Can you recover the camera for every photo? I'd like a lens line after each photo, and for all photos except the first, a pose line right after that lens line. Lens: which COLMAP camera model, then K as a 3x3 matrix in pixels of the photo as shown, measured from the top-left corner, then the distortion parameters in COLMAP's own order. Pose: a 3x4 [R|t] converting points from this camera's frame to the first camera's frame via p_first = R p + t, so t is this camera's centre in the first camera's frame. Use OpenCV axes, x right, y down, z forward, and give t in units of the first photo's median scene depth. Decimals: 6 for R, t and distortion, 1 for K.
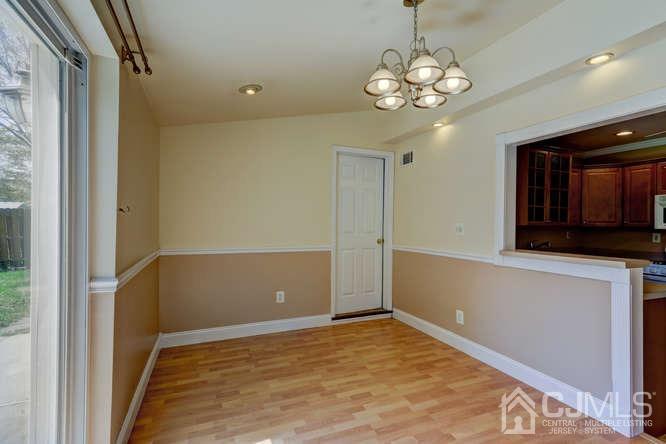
lens RADIAL K [[307.0, 0, 331.5], [0, 307.0, 224.6], [0, 0, 1]] dist [0.021571, 0.000098]
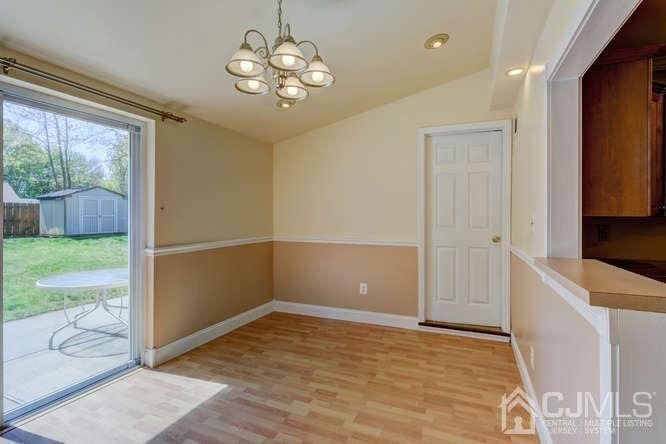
lens RADIAL K [[316.0, 0, 333.7], [0, 316.0, 216.1], [0, 0, 1]] dist [0.013782, 0.000647]
pose [[0.703201, -0.007559, -0.710951, 0.609380], [0.002998, 0.999966, -0.007668, 0.003960], [0.710985, 0.003261, 0.703200, 0.229642]]
